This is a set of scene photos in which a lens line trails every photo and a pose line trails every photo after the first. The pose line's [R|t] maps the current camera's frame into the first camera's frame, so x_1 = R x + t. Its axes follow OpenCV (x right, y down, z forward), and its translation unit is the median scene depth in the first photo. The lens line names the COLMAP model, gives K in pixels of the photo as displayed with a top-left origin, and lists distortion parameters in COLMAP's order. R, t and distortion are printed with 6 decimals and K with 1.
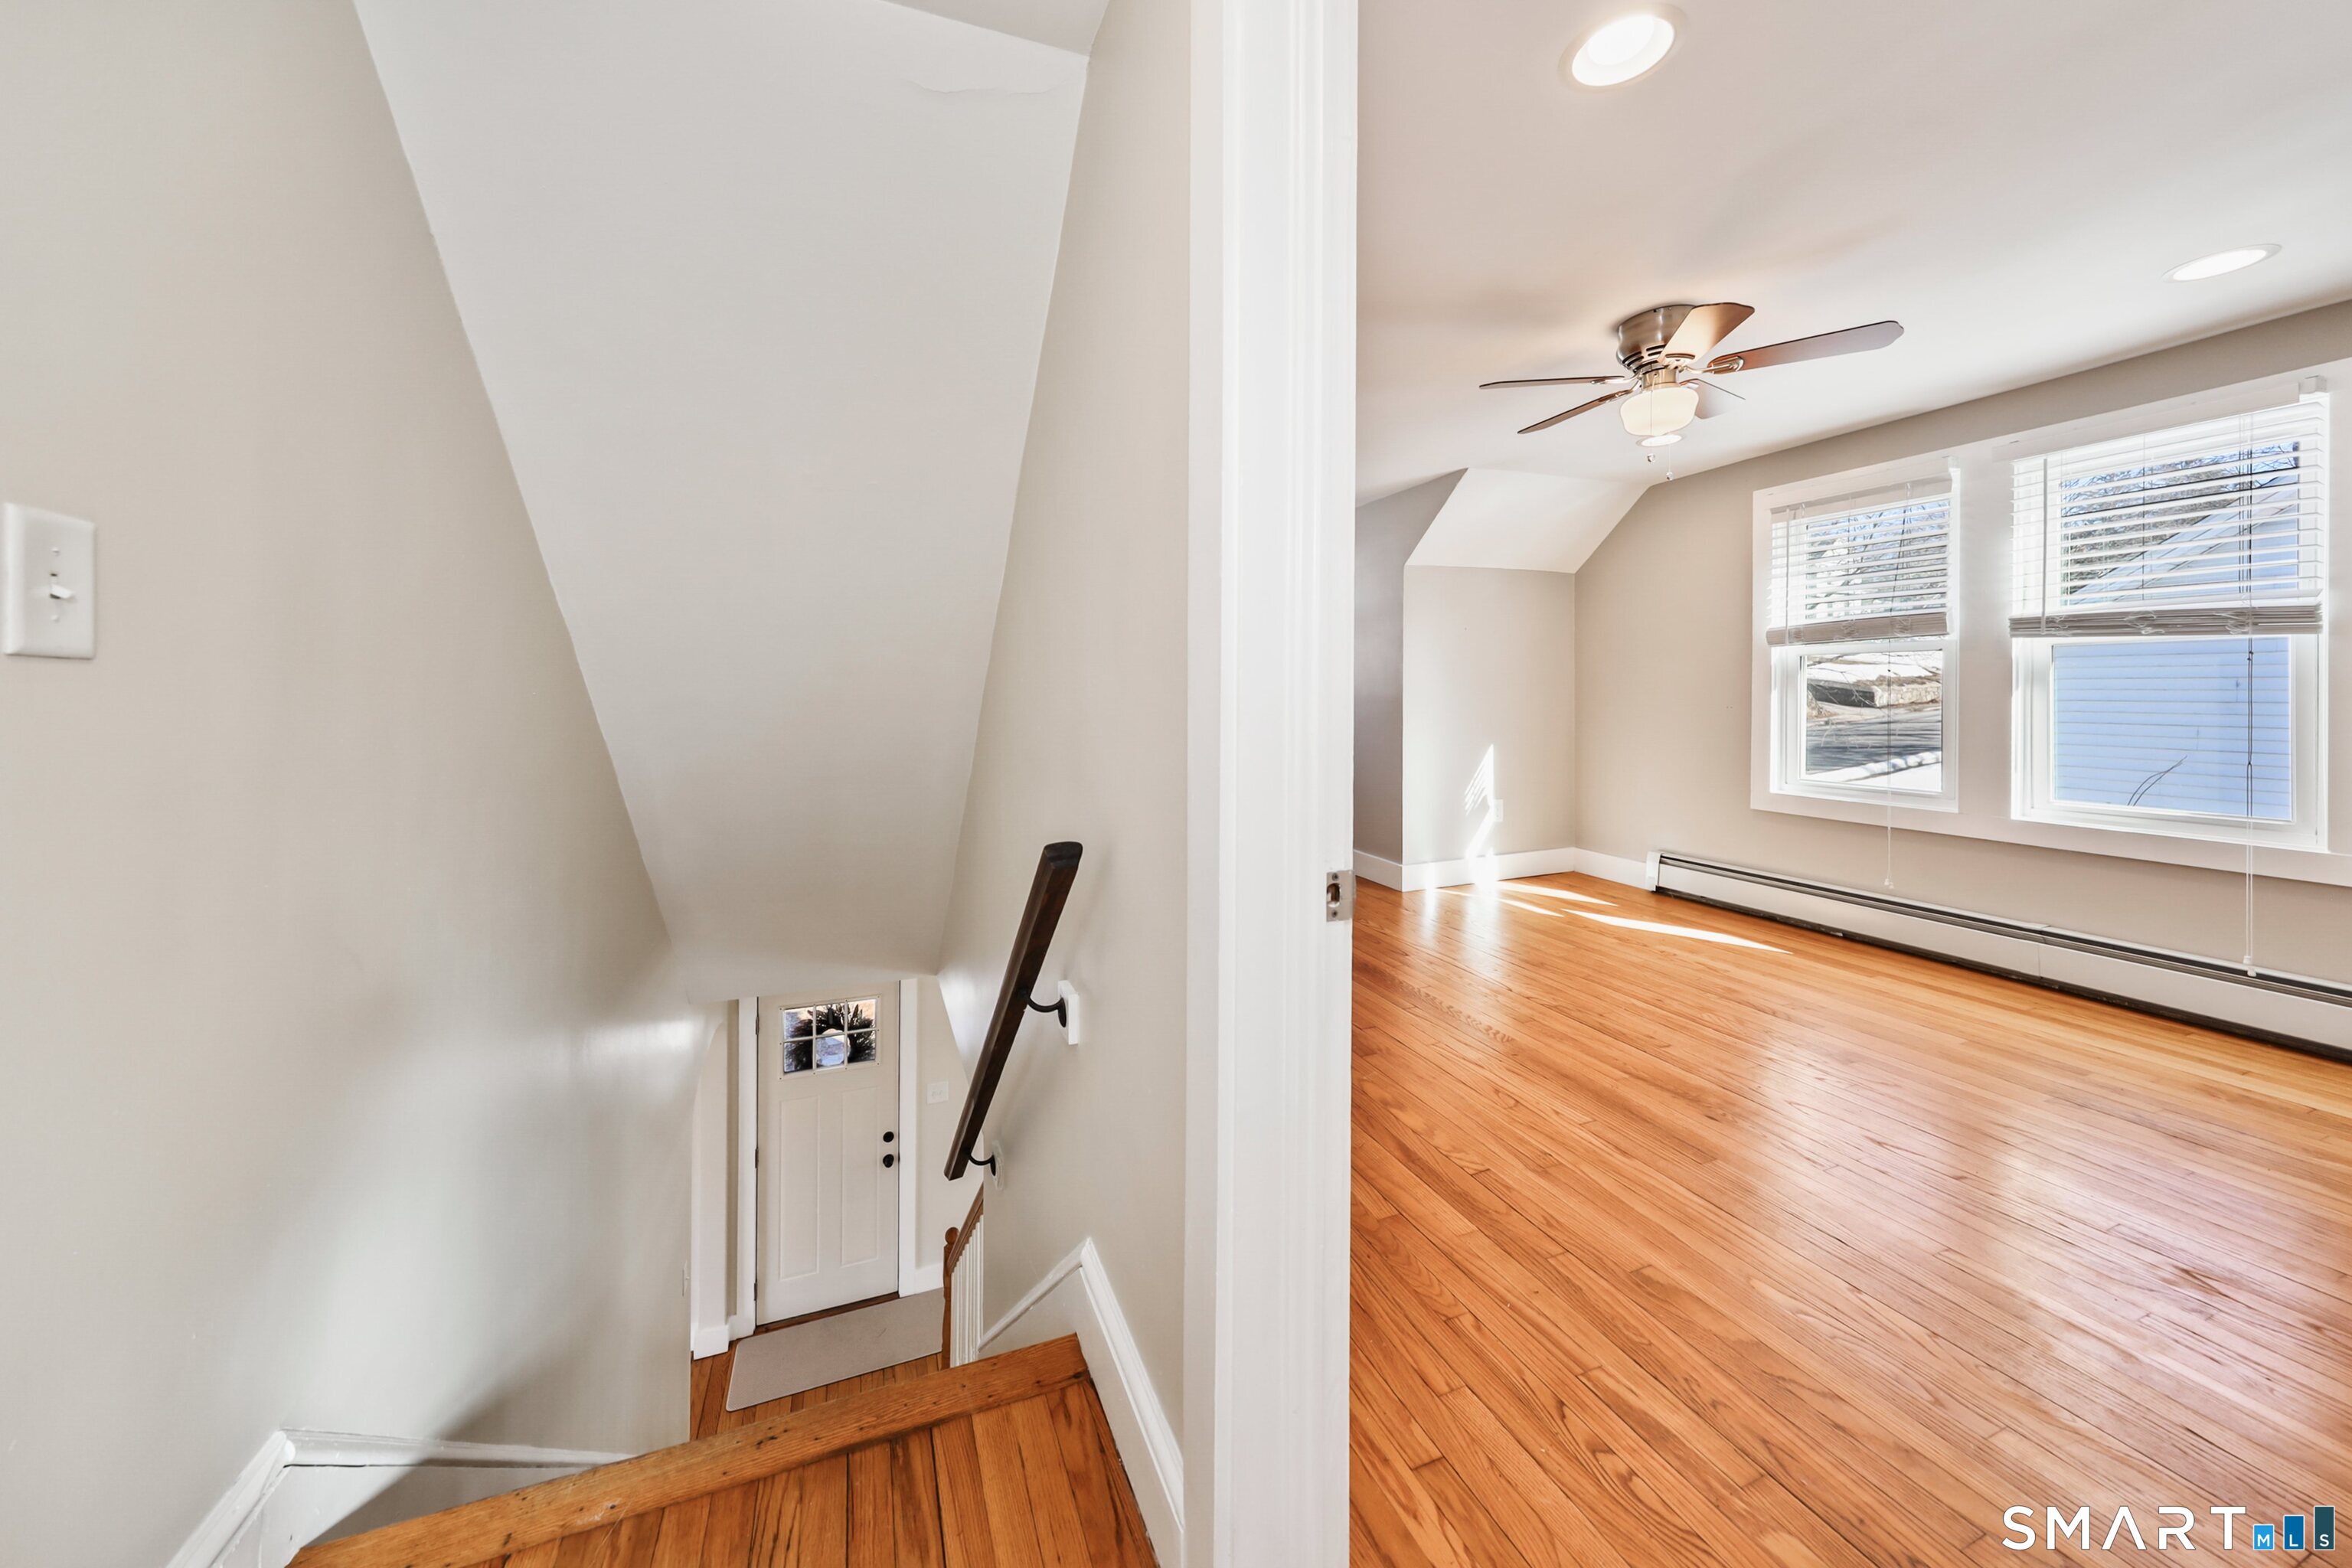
lens RADIAL K [[823.1, 0, 1167.0], [0, 823.1, 695.3], [0, 0, 1]] dist [0.002273, 0.000514]
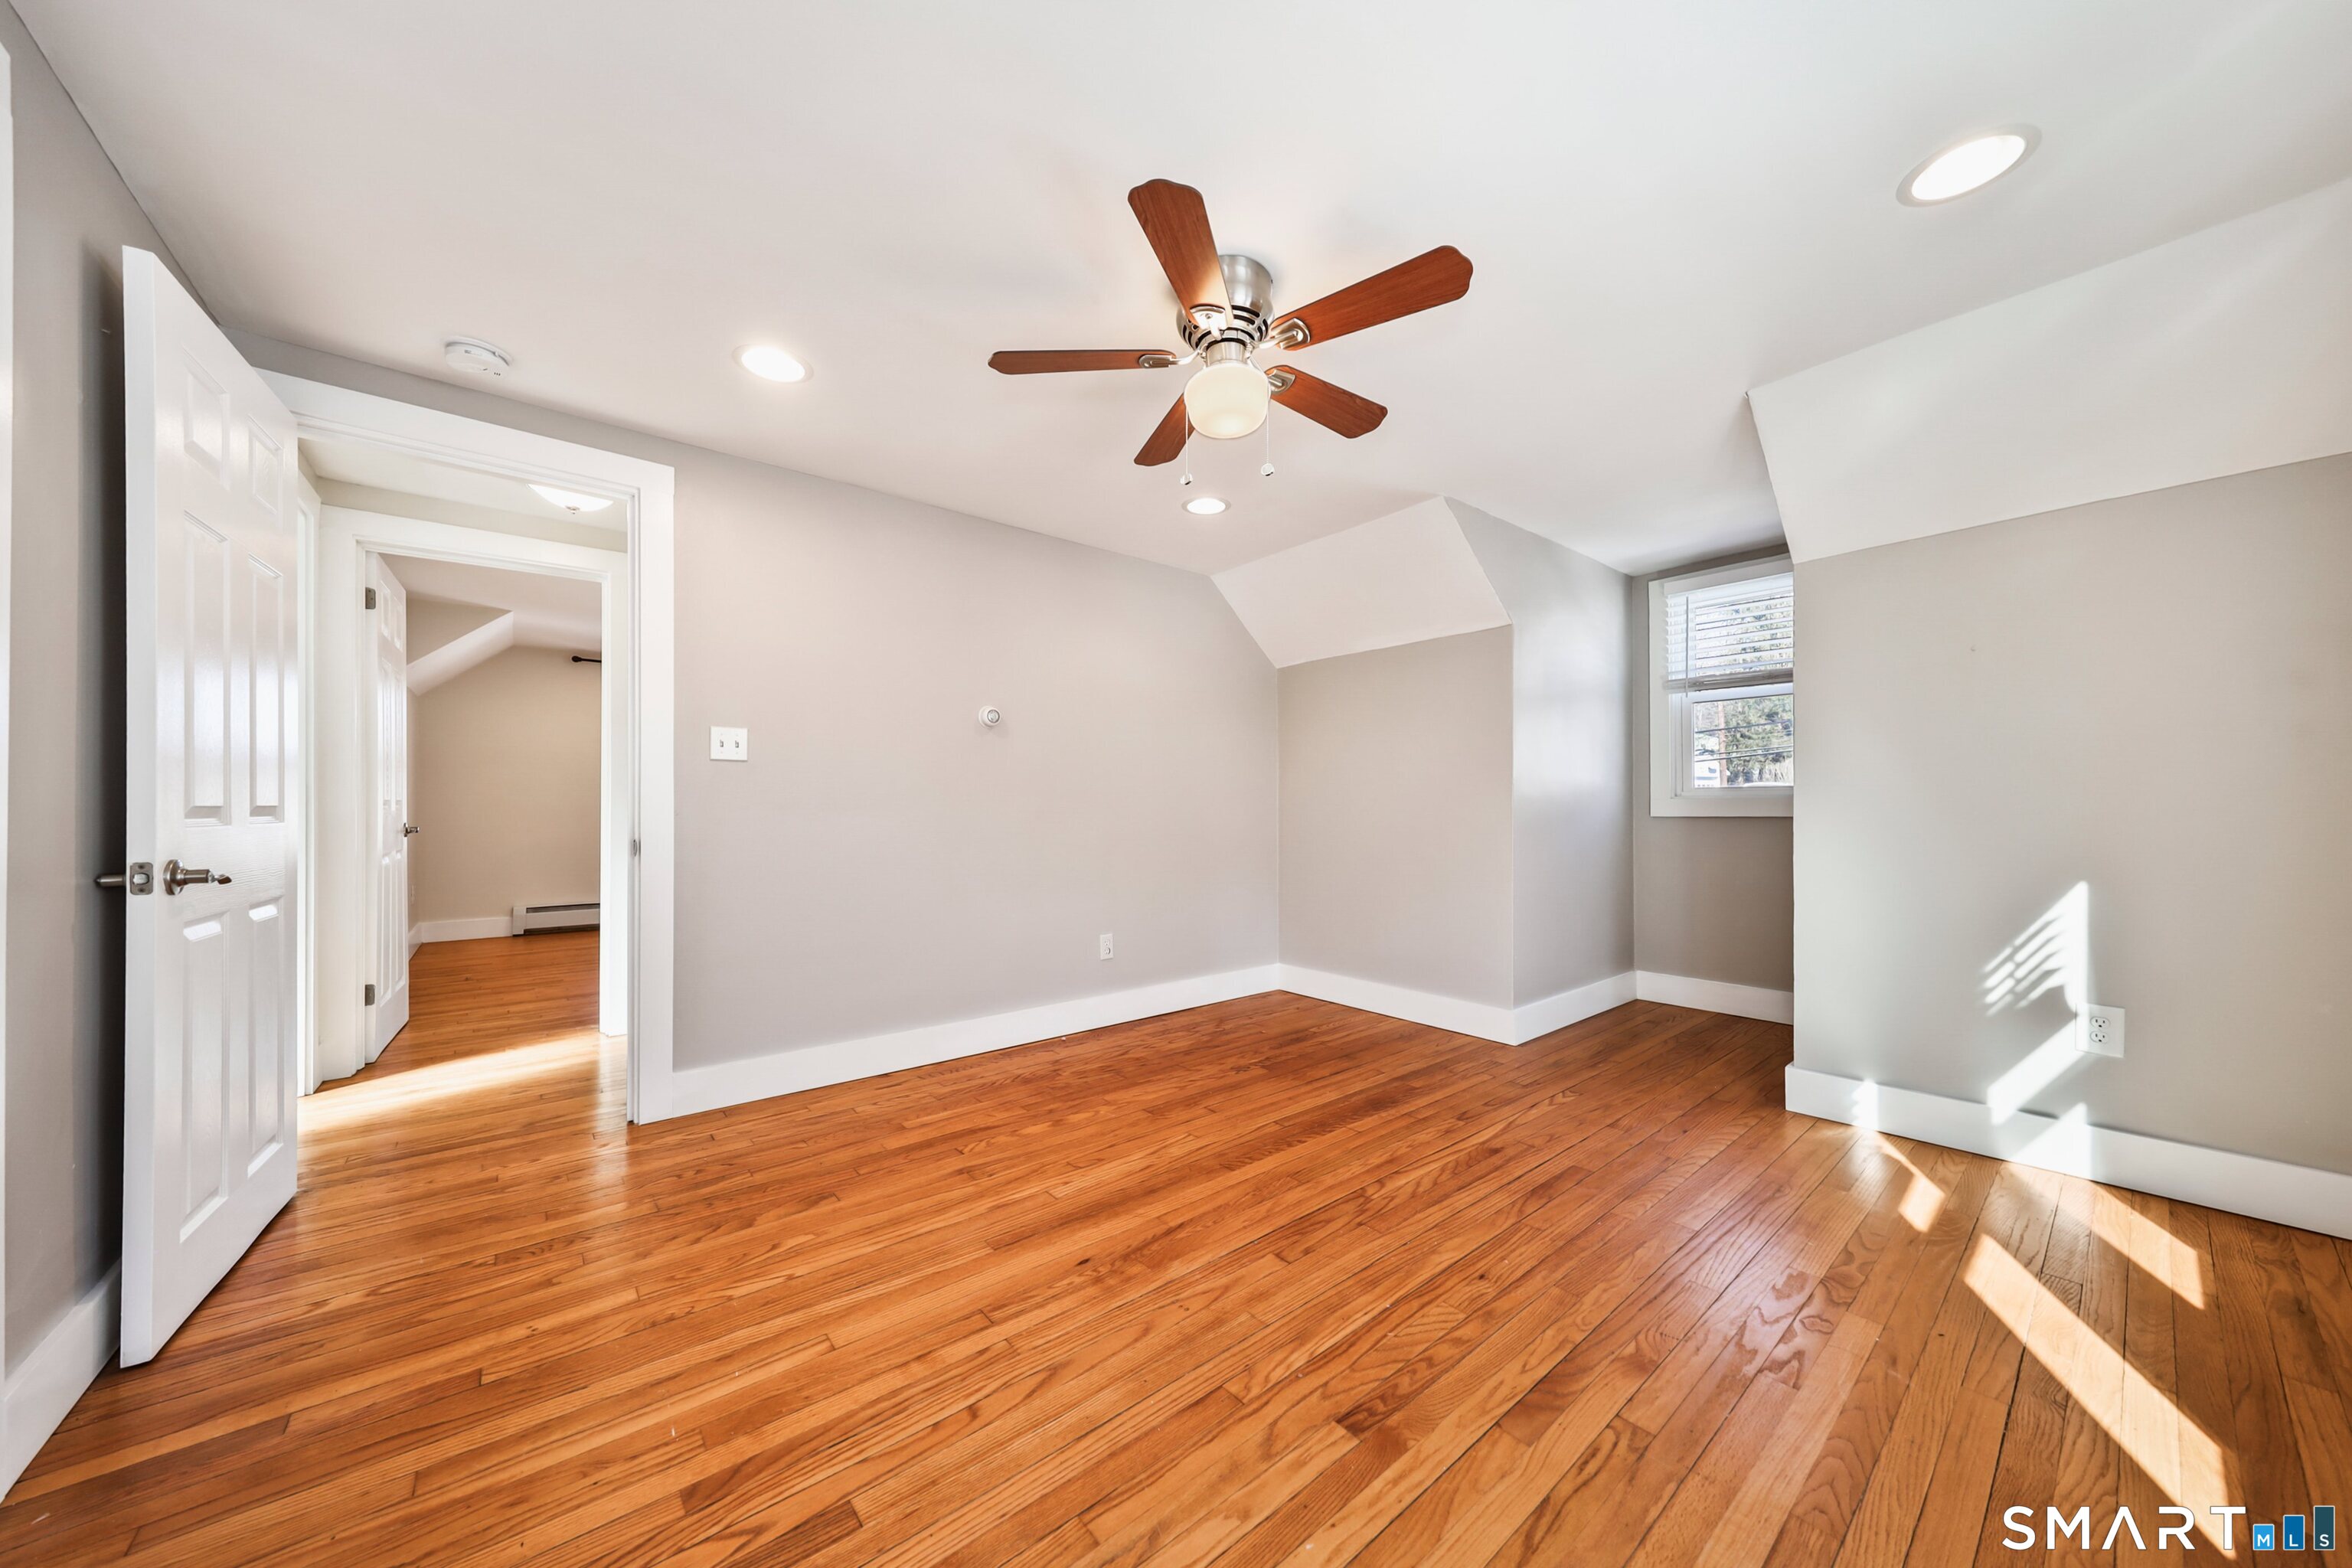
lens RADIAL K [[792.8, 0, 1166.5], [0, 792.8, 742.6], [0, 0, 1]] dist [0.000794, 0.000023]
pose [[0.312234, -0.068498, -0.947532, 0.985748], [-0.003493, 0.997308, -0.073248, 0.022638], [0.949999, 0.026180, 0.311154, 0.531025]]
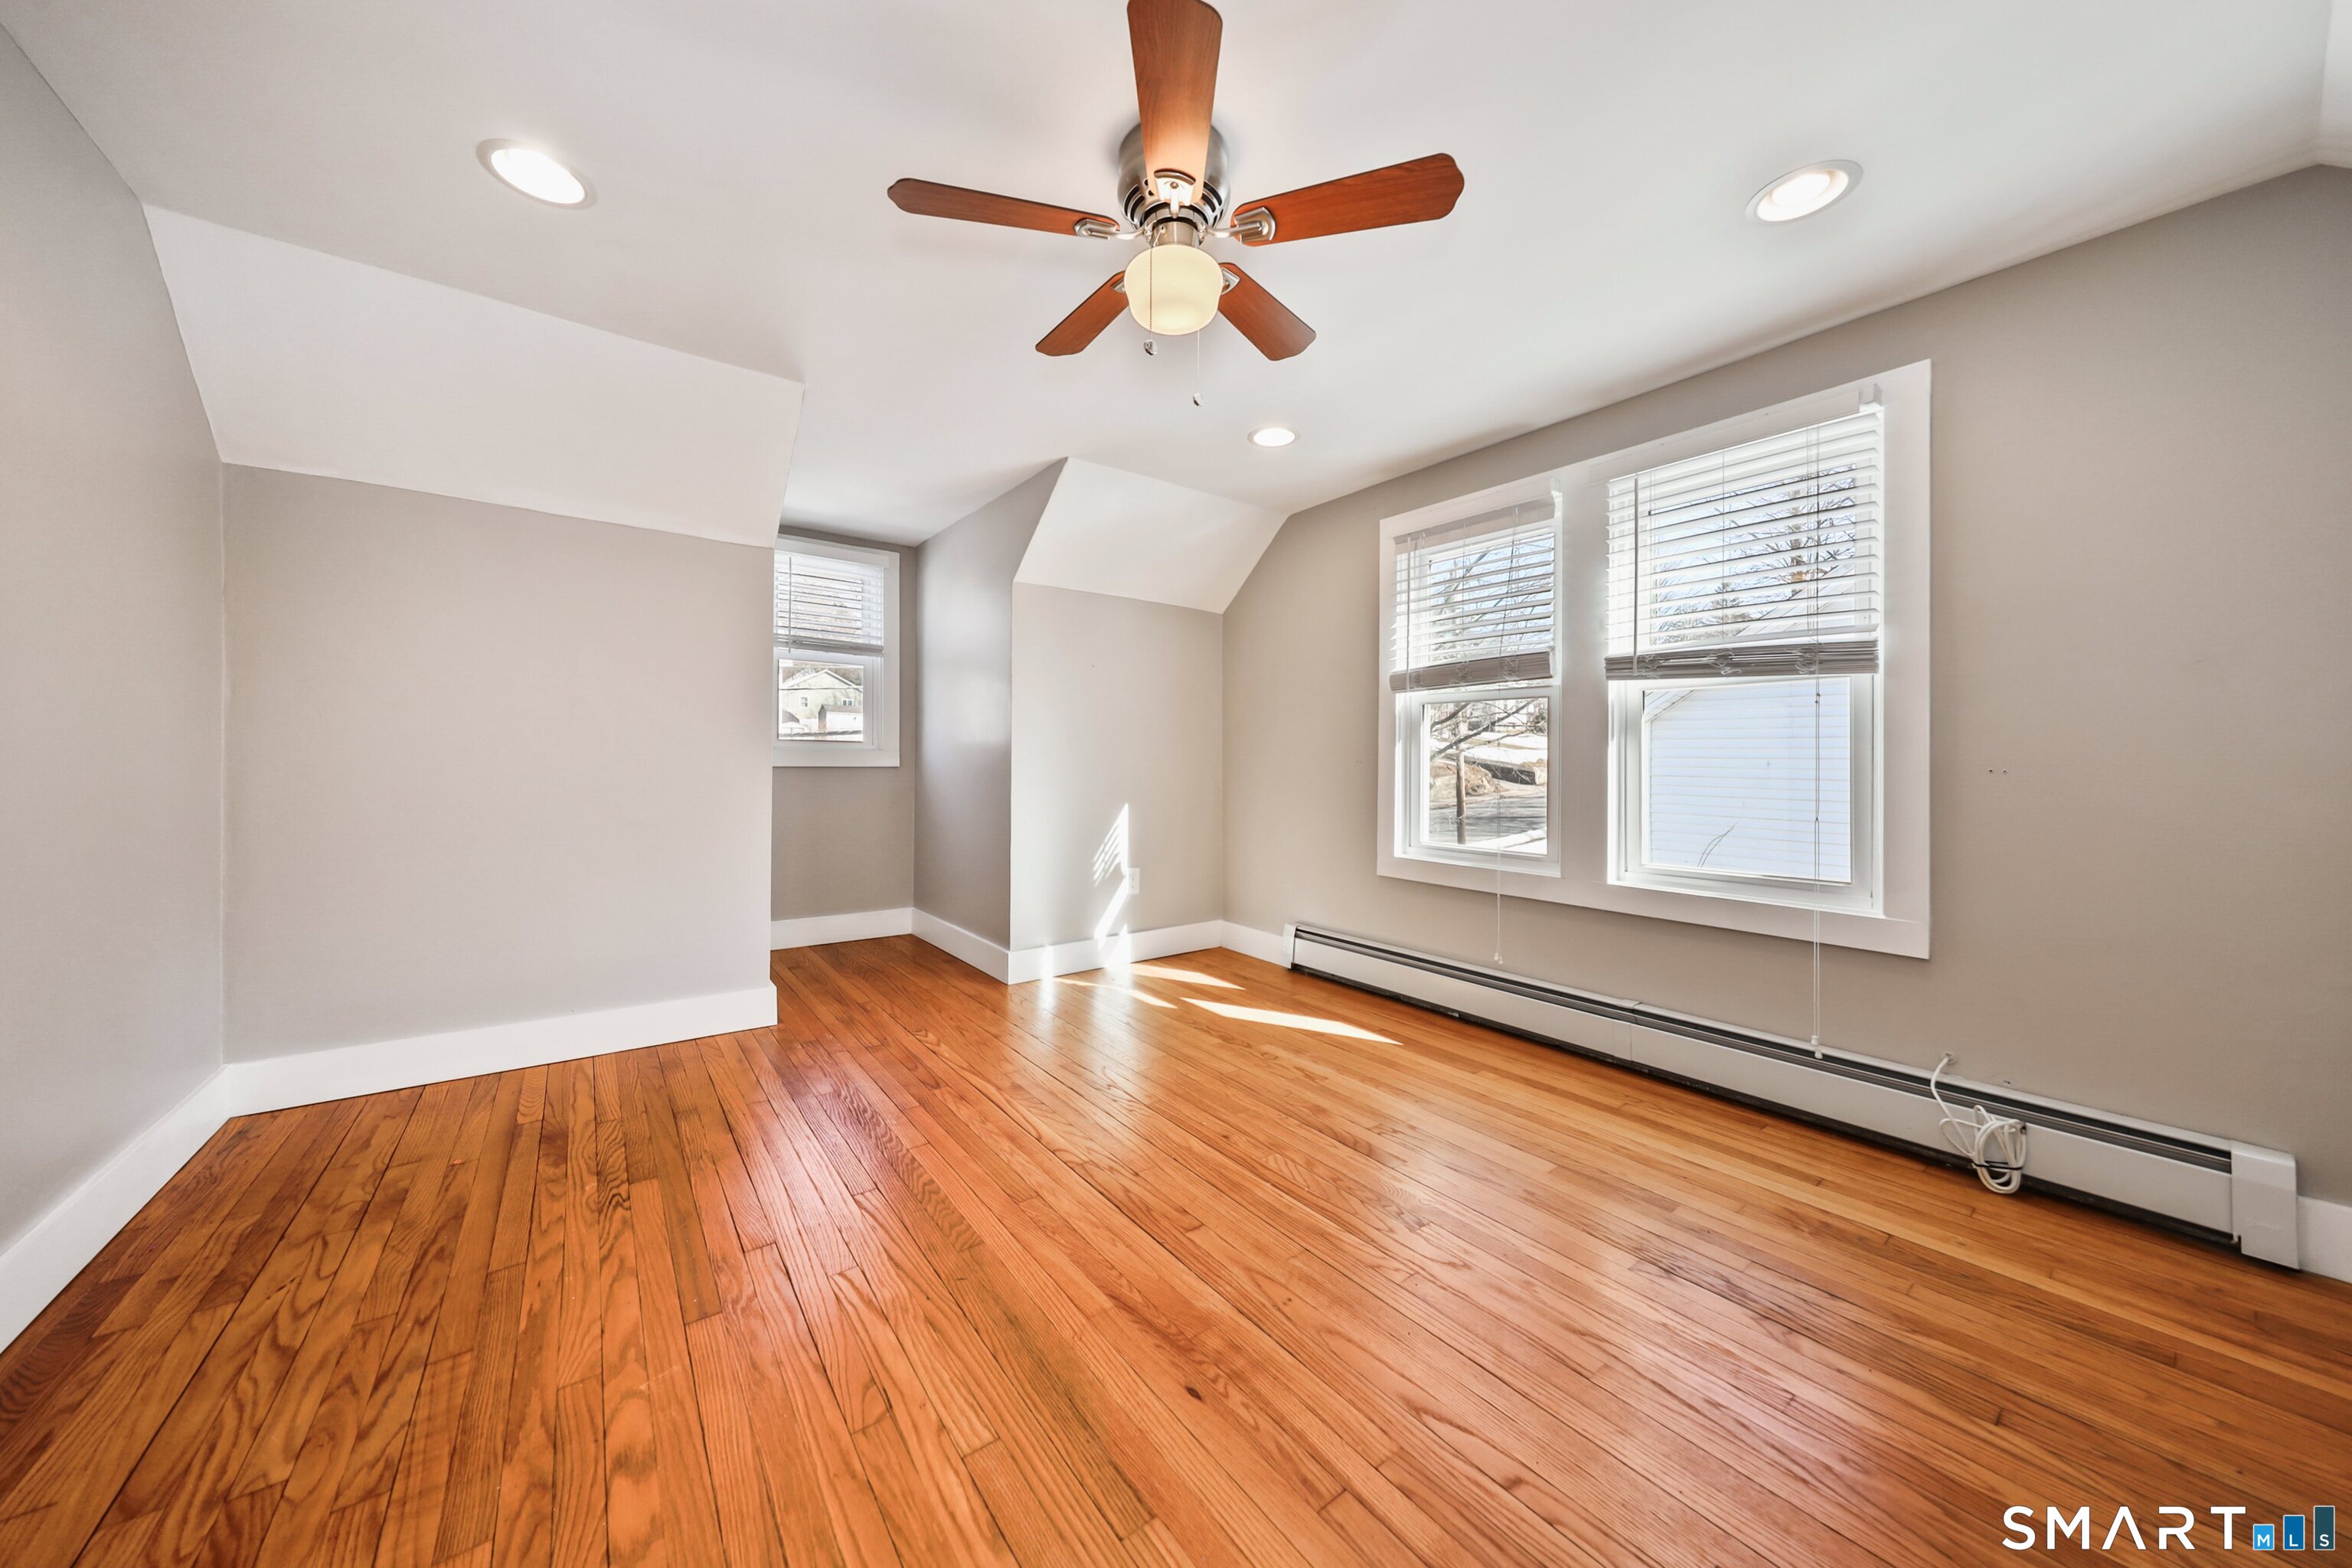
lens RADIAL K [[792.8, 0, 1166.5], [0, 792.8, 742.6], [0, 0, 1]] dist [0.000794, 0.000023]
pose [[0.962822, 0.027980, 0.268684, 0.307468], [-0.019914, 0.999267, -0.032699, 0.032347], [-0.269402, 0.026133, 0.962673, 0.278815]]
